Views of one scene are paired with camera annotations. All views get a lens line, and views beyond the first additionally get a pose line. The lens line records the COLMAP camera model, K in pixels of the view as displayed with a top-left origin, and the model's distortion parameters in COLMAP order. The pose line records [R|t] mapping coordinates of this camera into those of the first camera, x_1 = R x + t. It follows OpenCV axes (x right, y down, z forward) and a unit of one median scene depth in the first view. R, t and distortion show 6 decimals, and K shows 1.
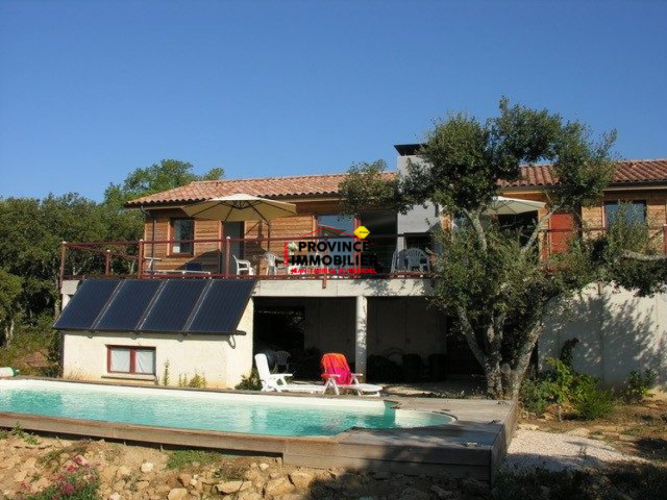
lens RADIAL K [[490.2, 0, 331.9], [0, 490.2, 250.7], [0, 0, 1]] dist [-0.008519, 0.073054]
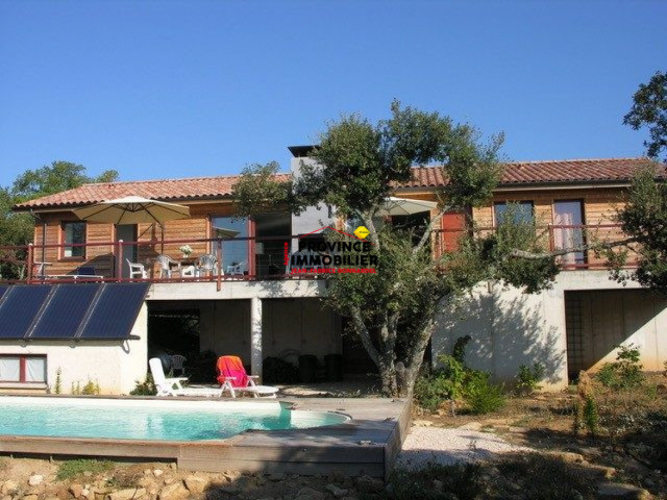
lens RADIAL K [[490.2, 0, 331.9], [0, 490.2, 250.7], [0, 0, 1]] dist [-0.008519, 0.073054]
pose [[0.998535, -0.012281, 0.052703, 0.161440], [0.012218, 0.999924, 0.001523, -0.003344], [-0.052718, -0.000877, 0.998609, -0.005458]]
